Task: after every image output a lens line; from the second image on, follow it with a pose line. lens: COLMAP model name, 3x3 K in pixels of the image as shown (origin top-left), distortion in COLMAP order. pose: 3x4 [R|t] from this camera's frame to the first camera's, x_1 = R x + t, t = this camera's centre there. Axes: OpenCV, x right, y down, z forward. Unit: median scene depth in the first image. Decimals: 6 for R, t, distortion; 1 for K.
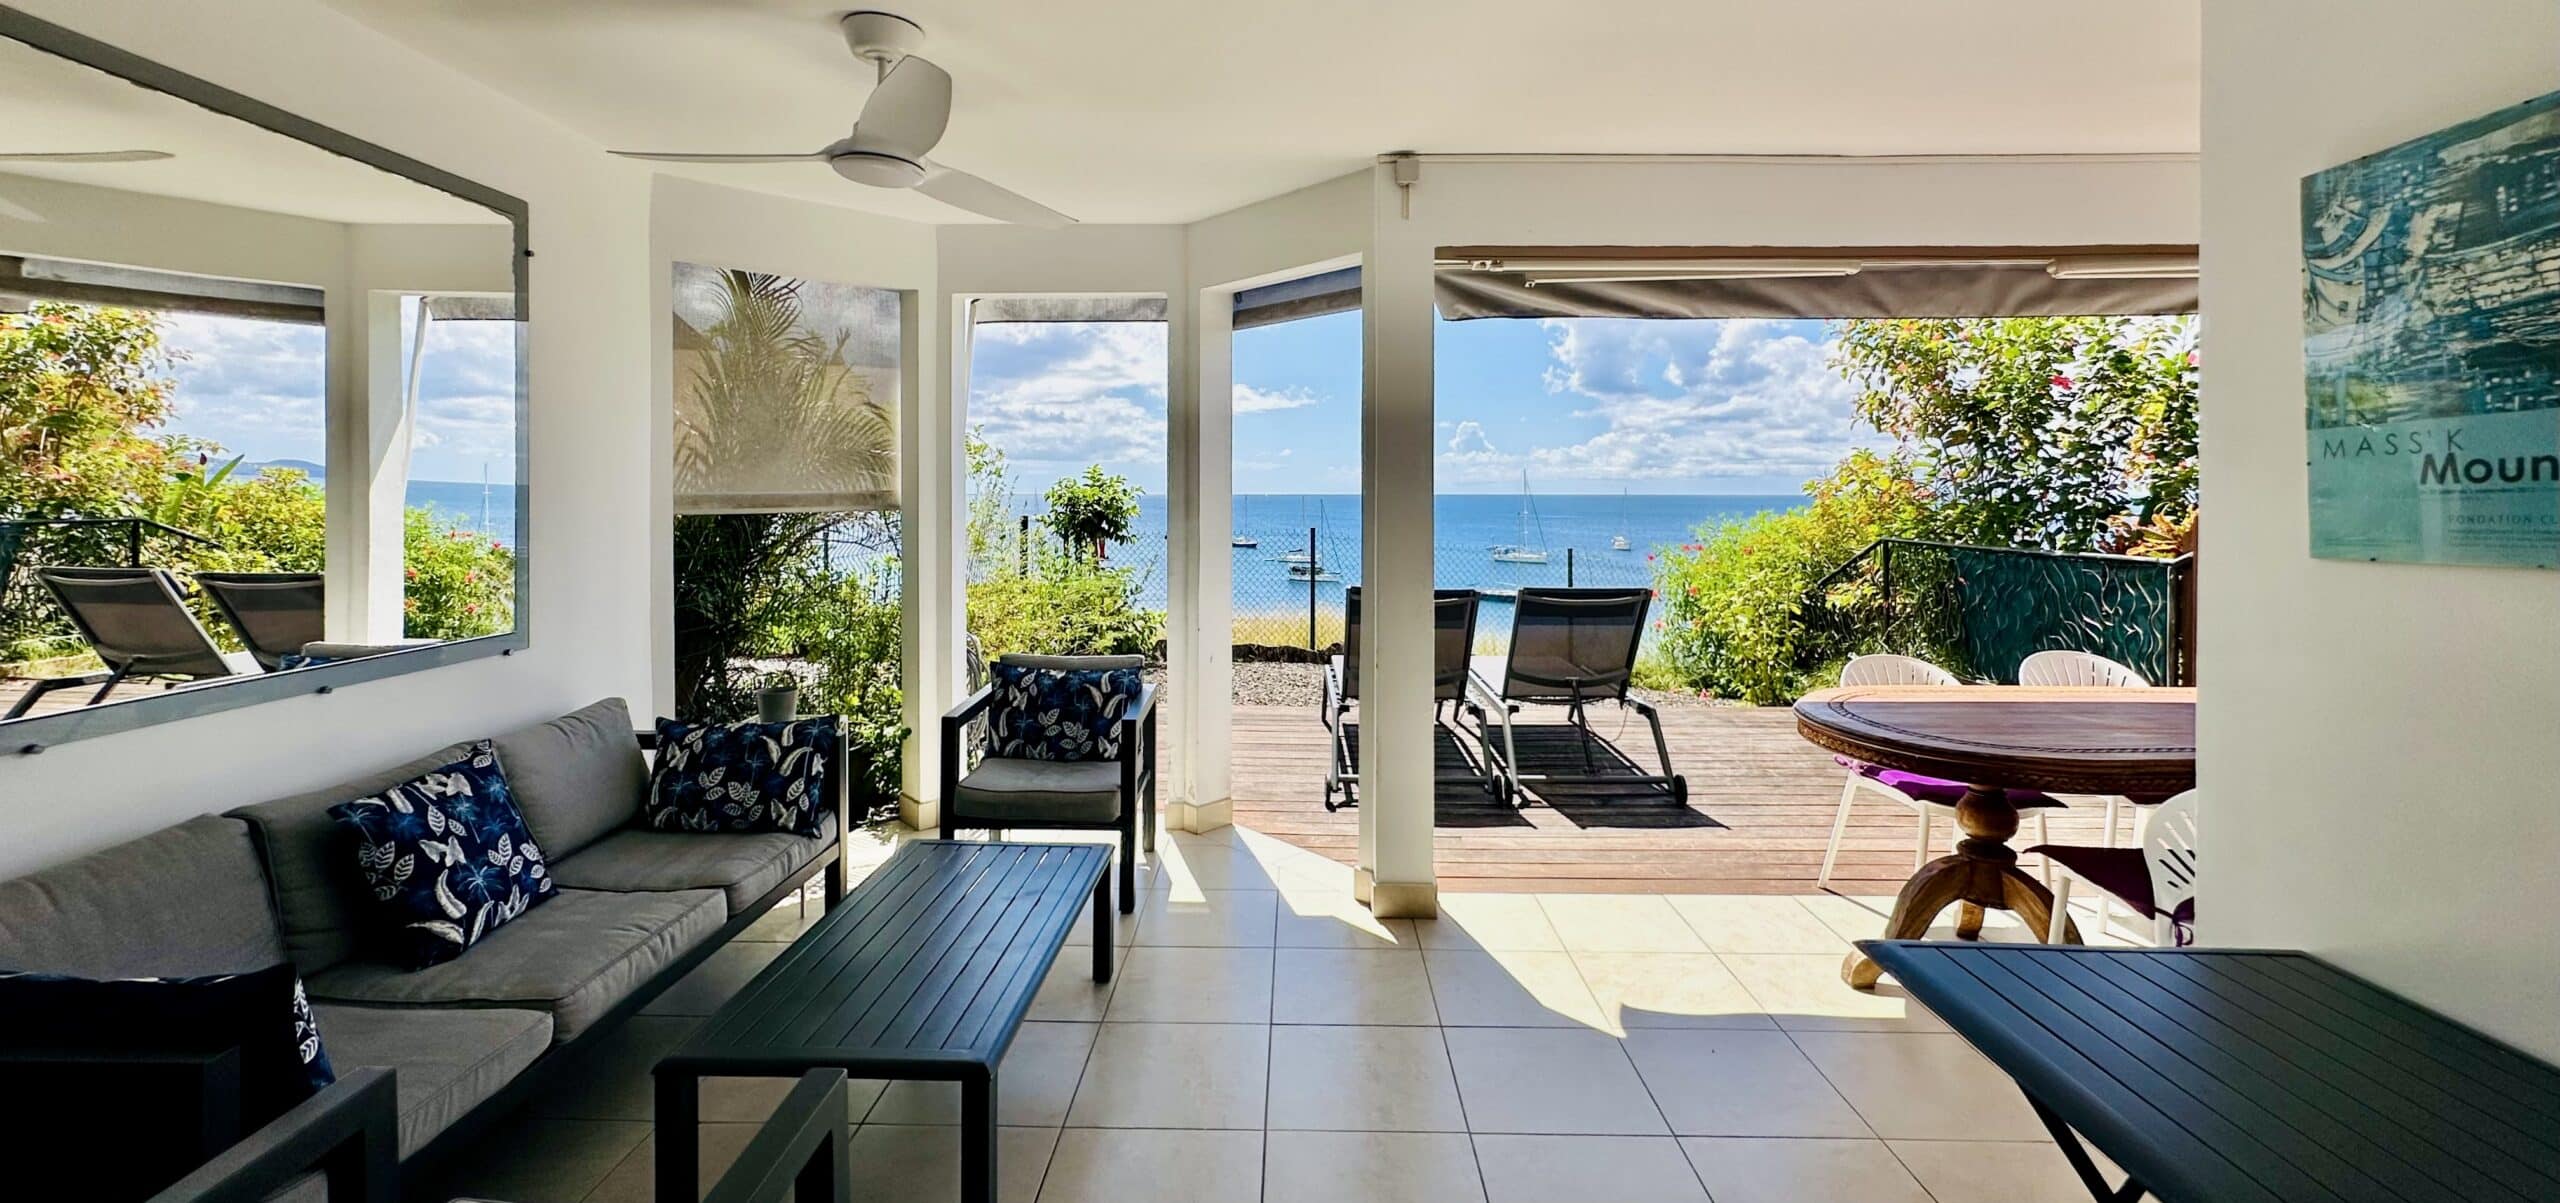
lens RADIAL K [[1028.3, 0, 1275.7], [0, 1028.3, 503.4], [0, 0, 1]] dist [-0.005289, 0.001206]
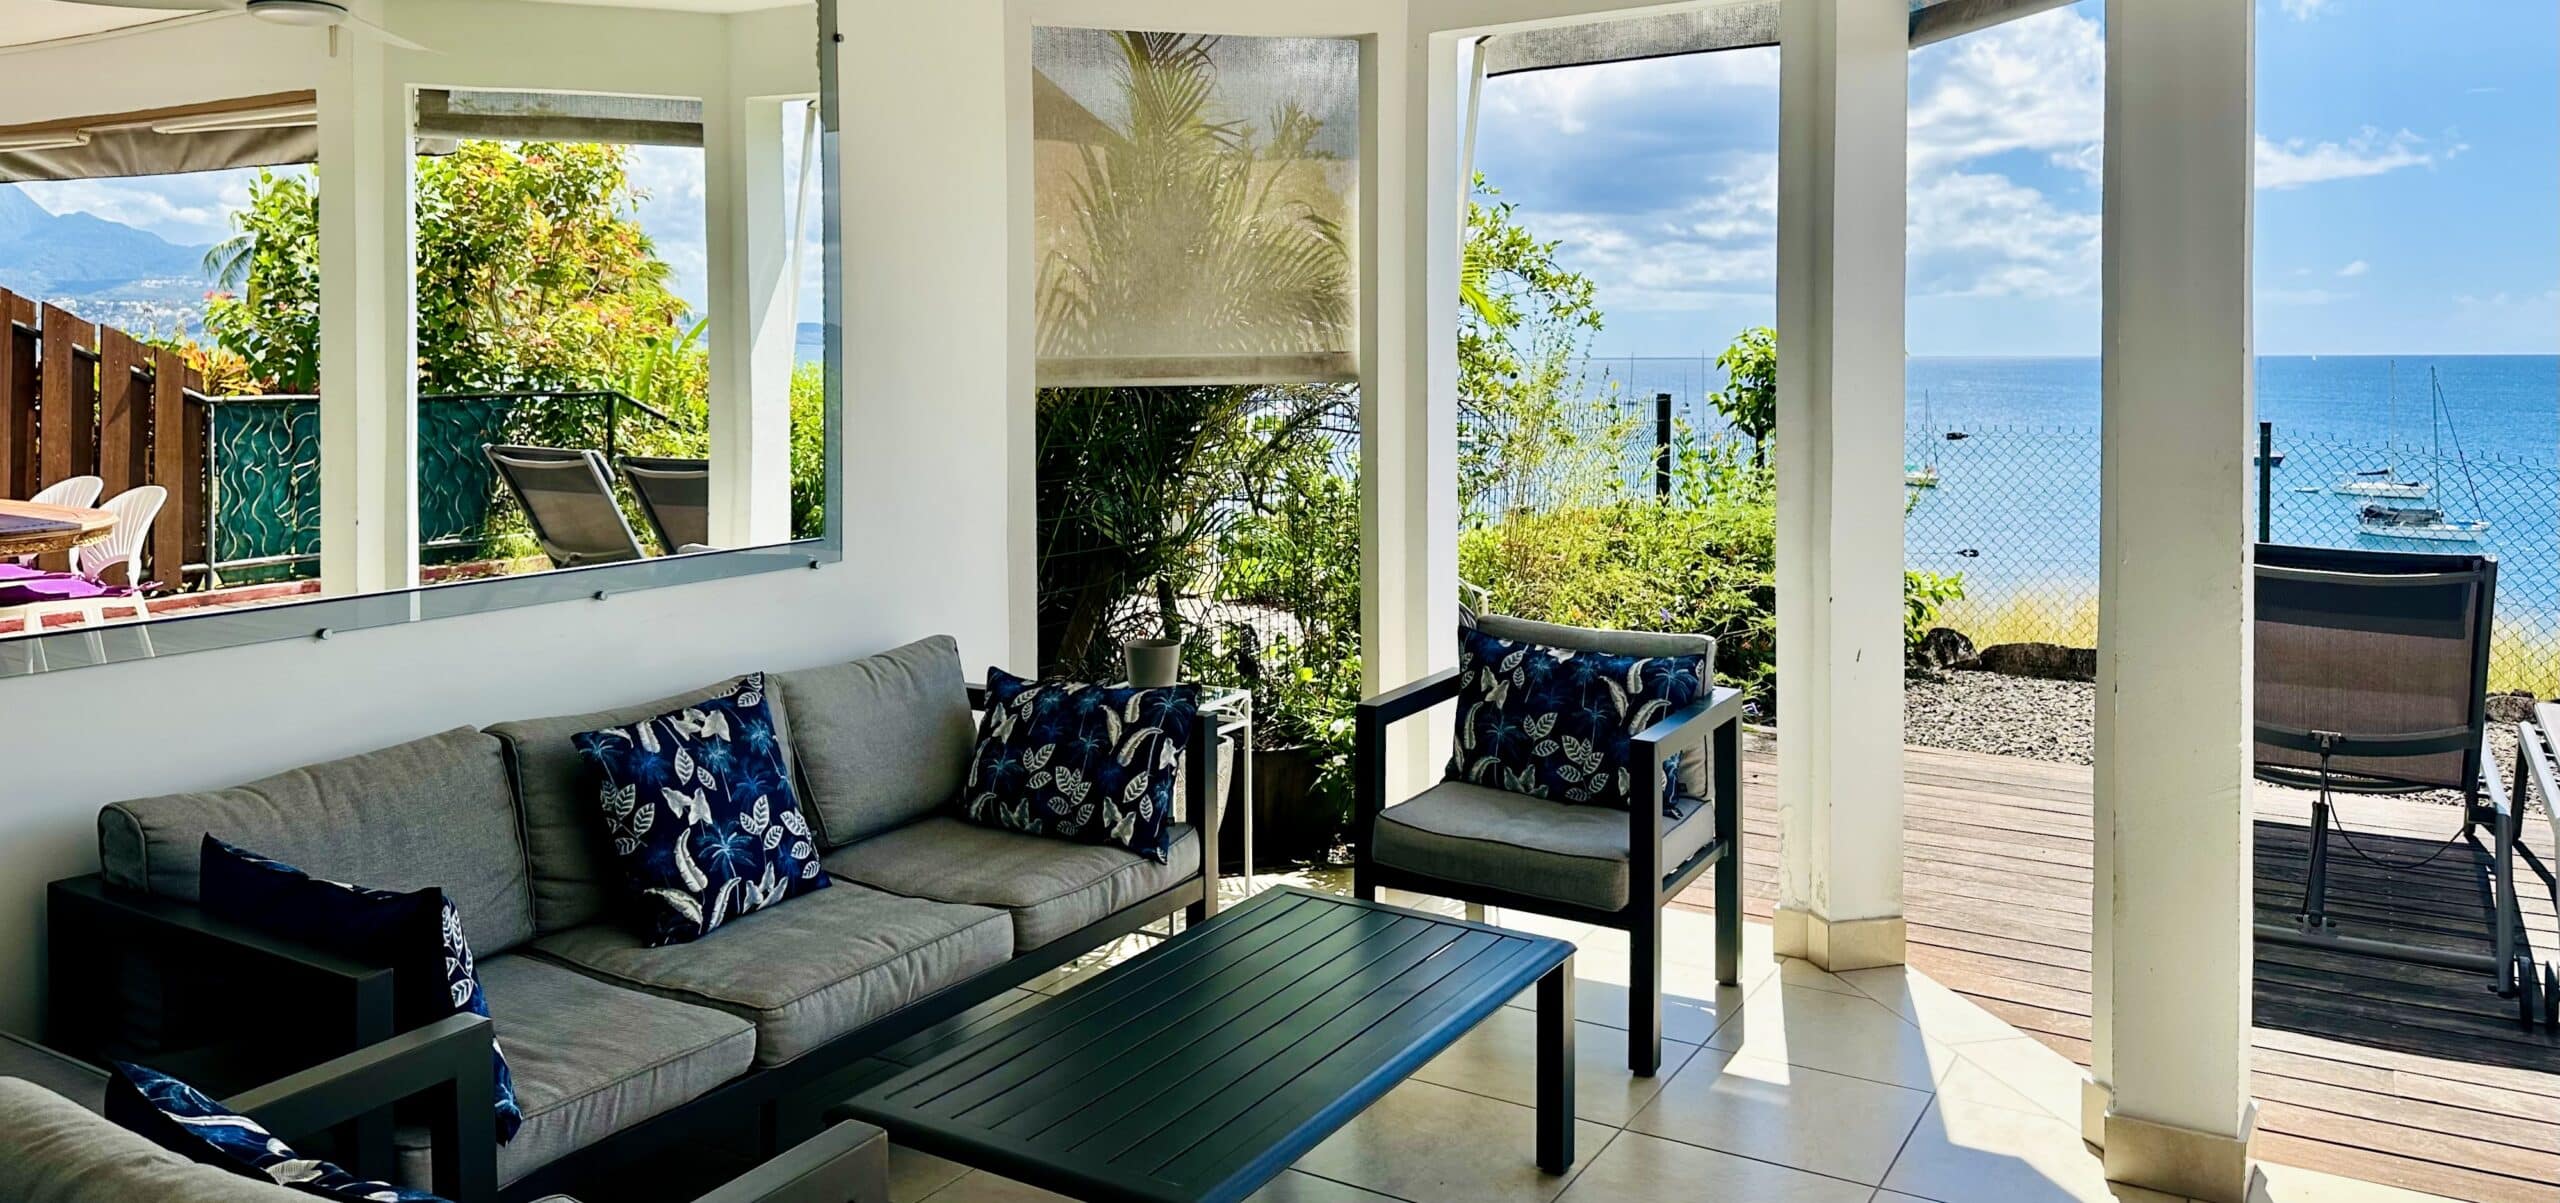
lens RADIAL K [[1805.4, 0, 1258.3], [0, 1805.4, 383.3], [0, 0, 1]] dist [0.088046, -0.125066]
pose [[0.862979, 0.003436, -0.505228, 0.171863], [-0.000745, 0.999984, 0.005529, 0.000904], [0.505239, -0.004395, 0.862968, -0.002814]]
